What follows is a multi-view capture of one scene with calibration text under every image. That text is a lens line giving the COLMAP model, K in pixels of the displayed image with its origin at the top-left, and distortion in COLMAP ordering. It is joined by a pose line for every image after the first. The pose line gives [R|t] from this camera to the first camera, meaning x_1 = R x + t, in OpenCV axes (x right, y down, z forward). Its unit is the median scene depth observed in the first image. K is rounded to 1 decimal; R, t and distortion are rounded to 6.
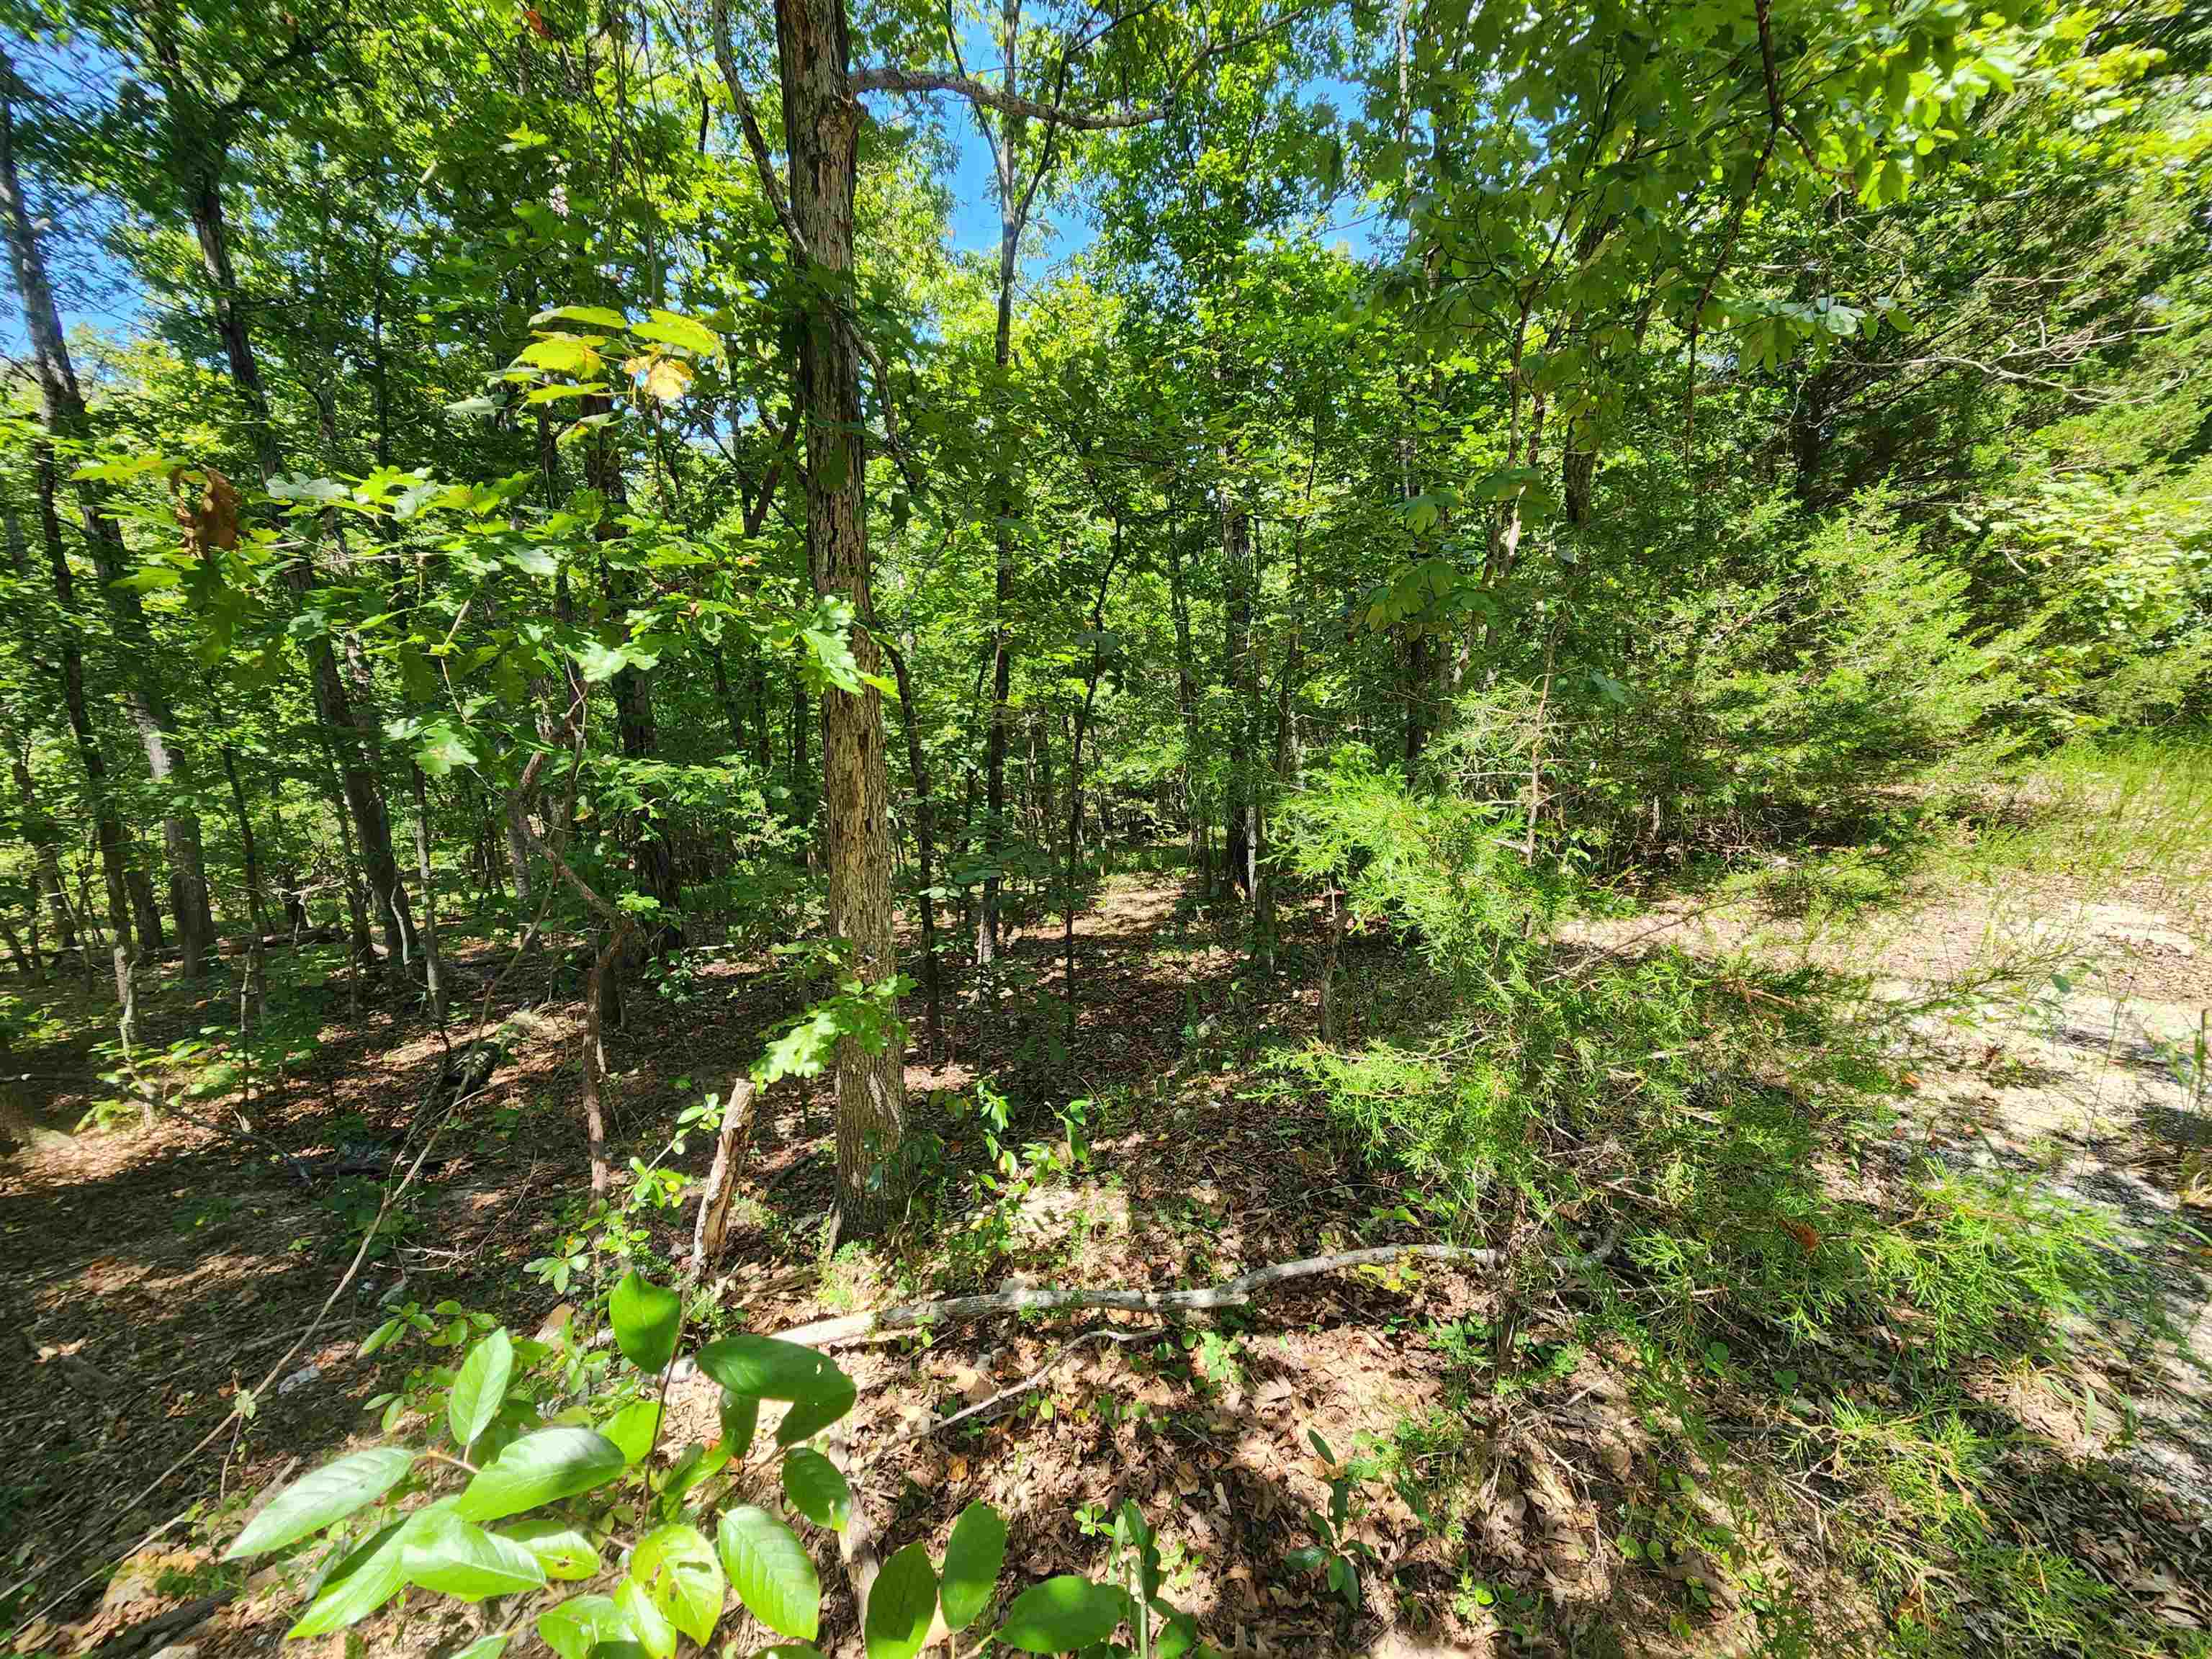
lens RADIAL K [[912.5, 0, 1101.5], [0, 912.5, 822.0], [0, 0, 1]] dist [0.000986, -0.000315]
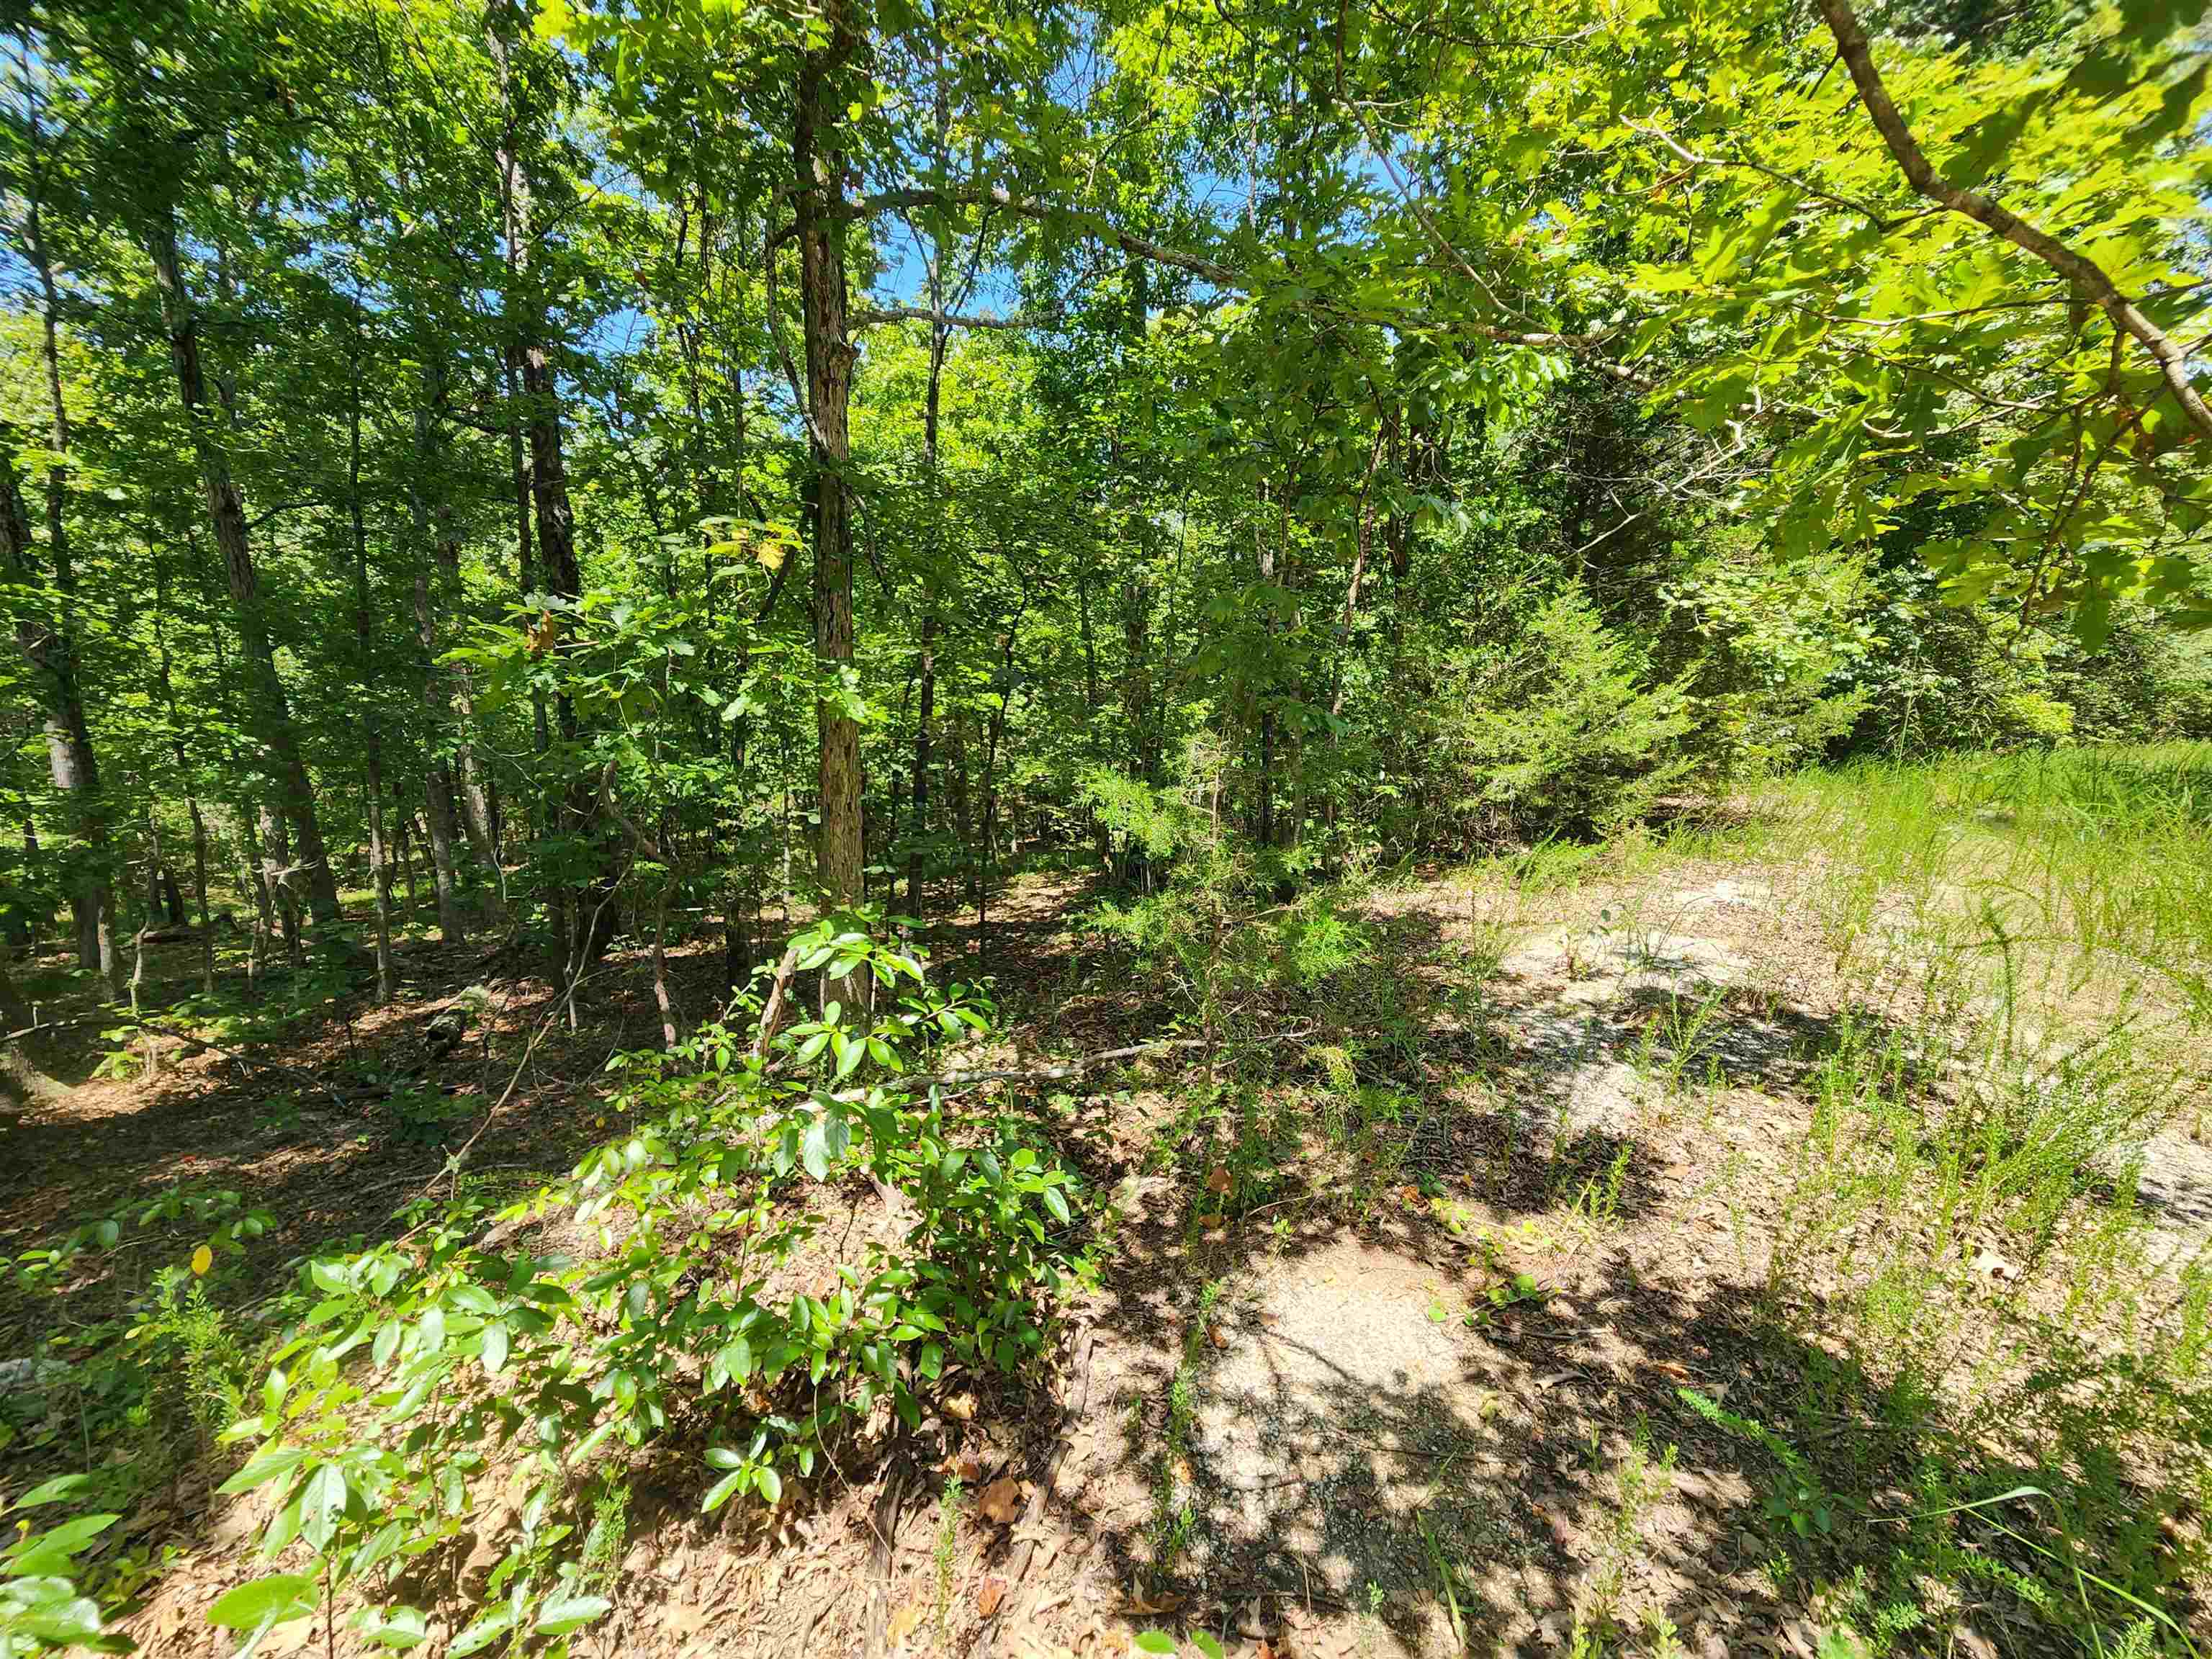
lens RADIAL K [[910.0, 0, 1108.2], [0, 910.0, 817.5], [0, 0, 1]] dist [0.006519, -0.001120]
pose [[0.994737, 0.011644, 0.101798, 0.006785], [-0.010436, 0.999869, -0.012389, 0.015843], [-0.101929, 0.011261, 0.994728, -0.234531]]
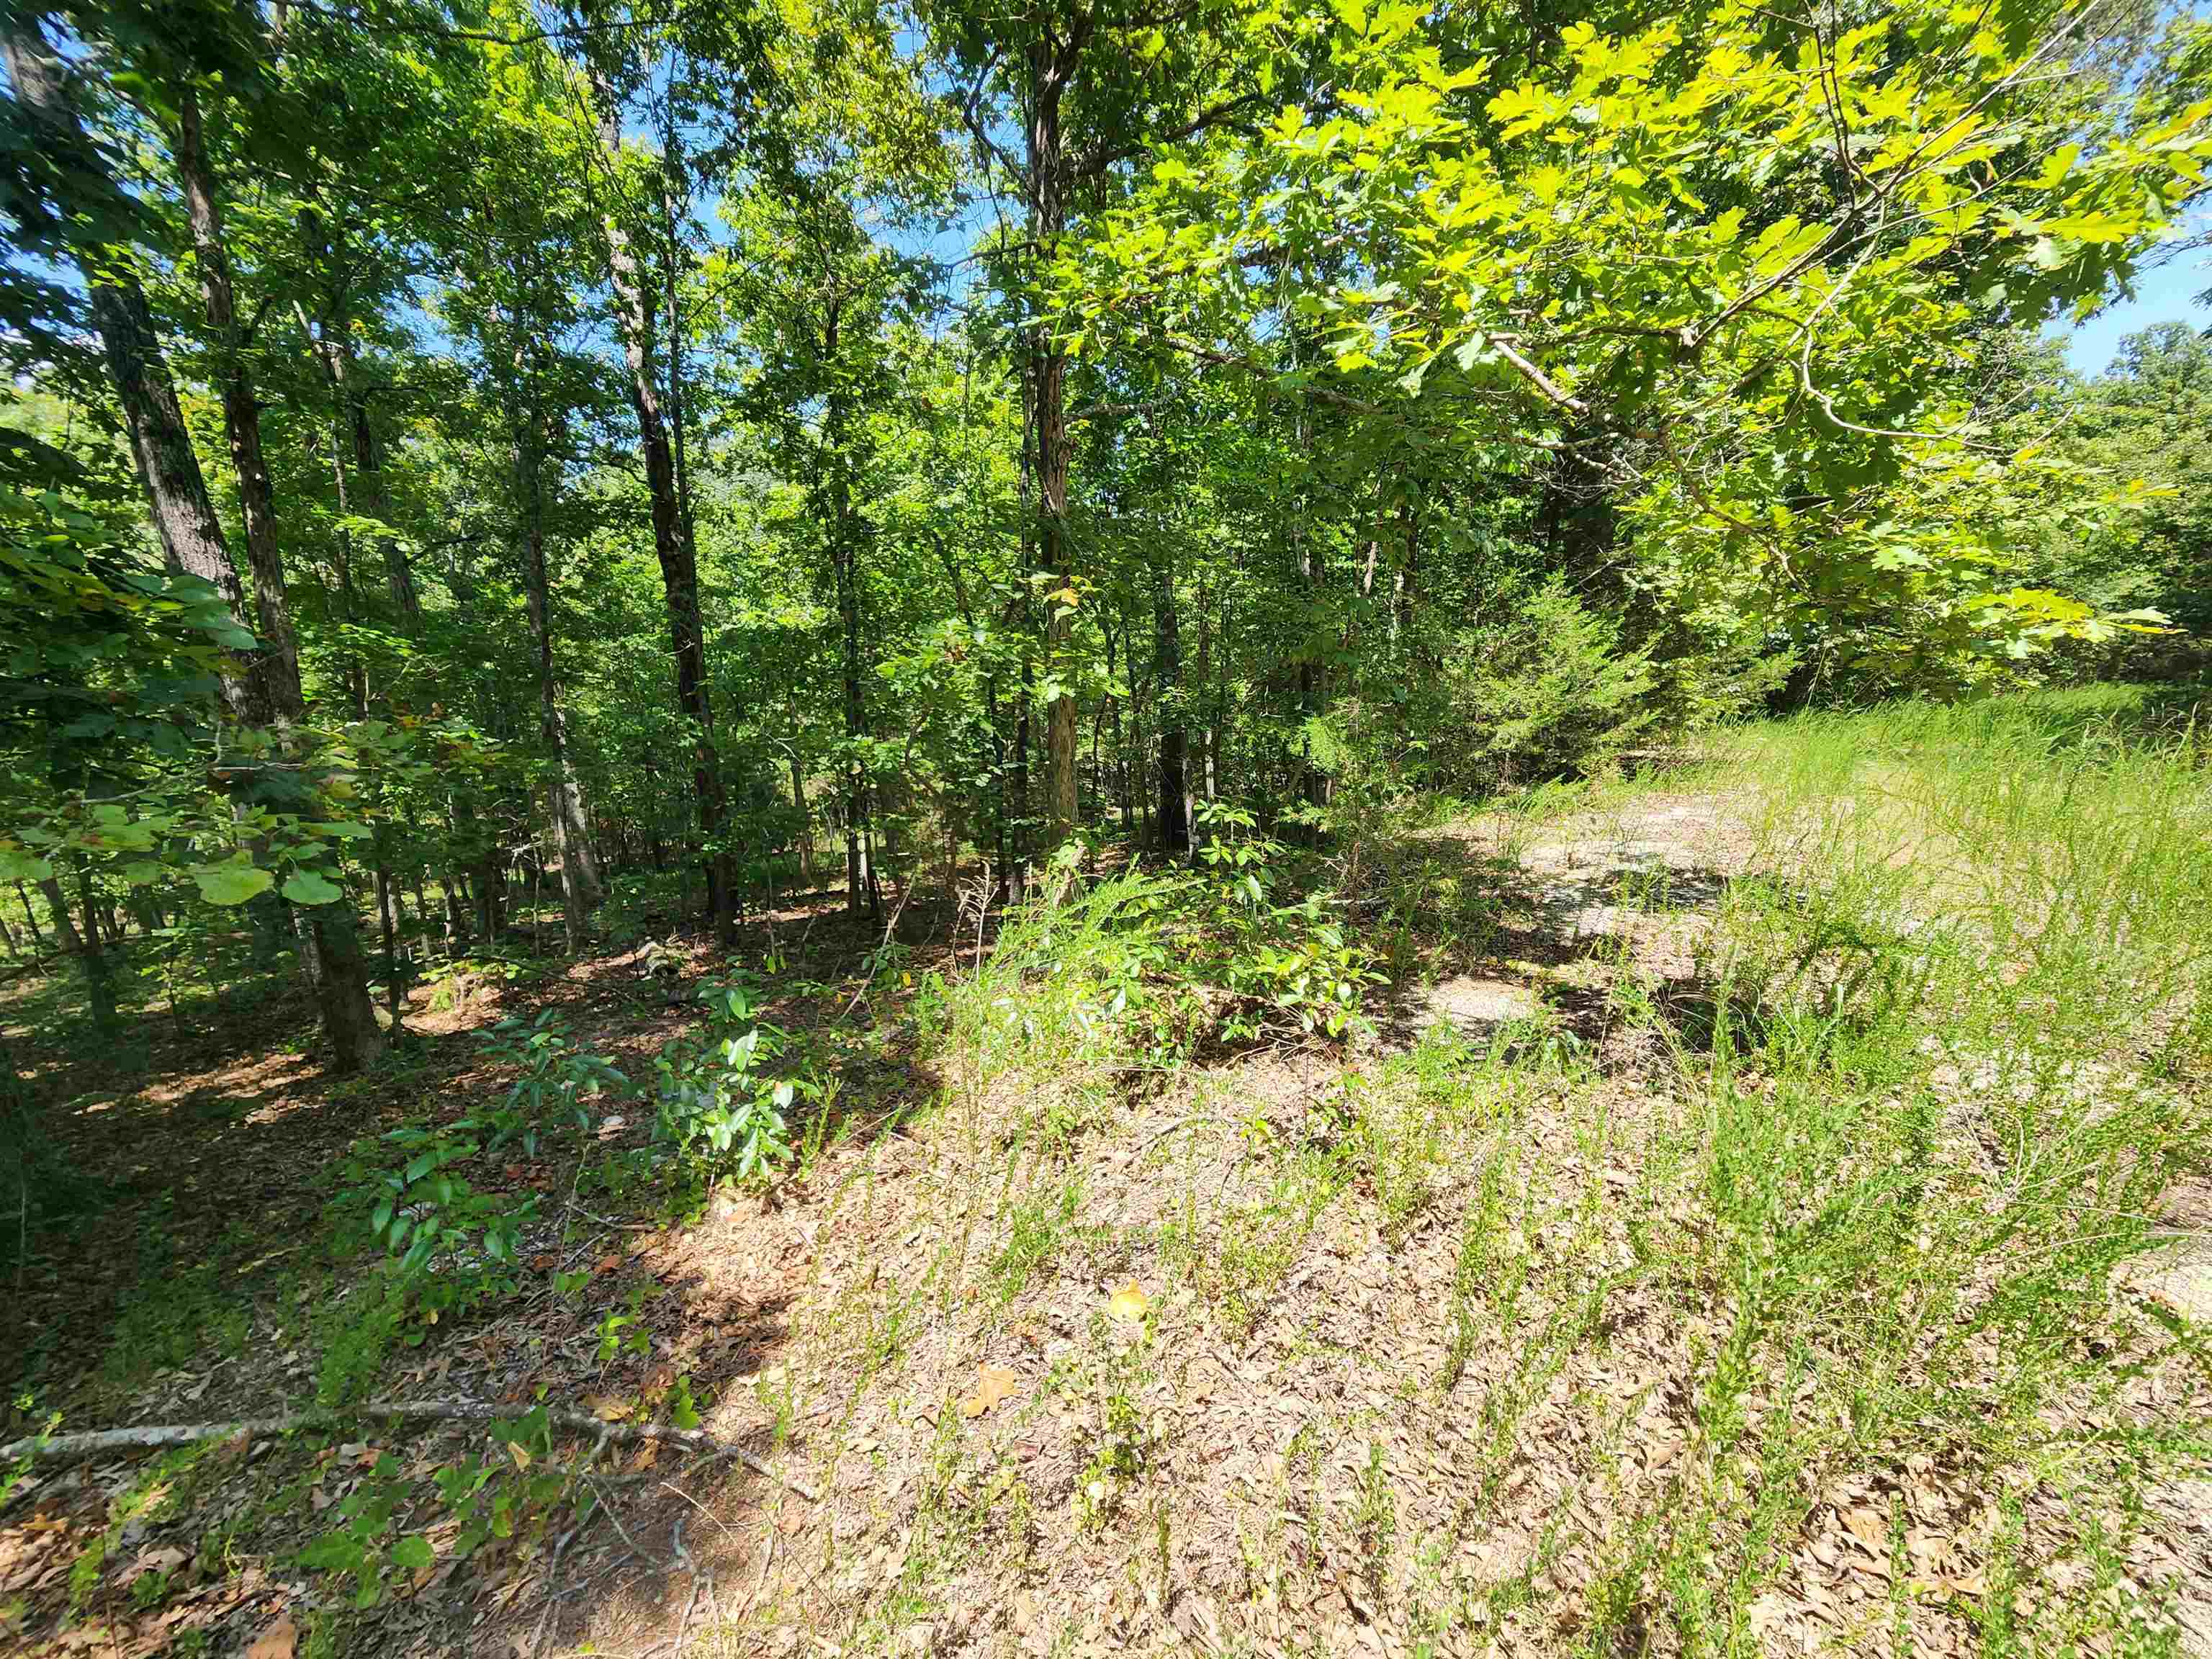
lens RADIAL K [[896.4, 0, 1098.4], [0, 896.4, 826.4], [0, 0, 1]] dist [0.000514, -0.000853]
pose [[0.993211, -0.031973, 0.111847, -0.194179], [0.030366, 0.999410, 0.016047, 0.054925], [-0.112294, -0.012541, 0.993596, -0.495497]]
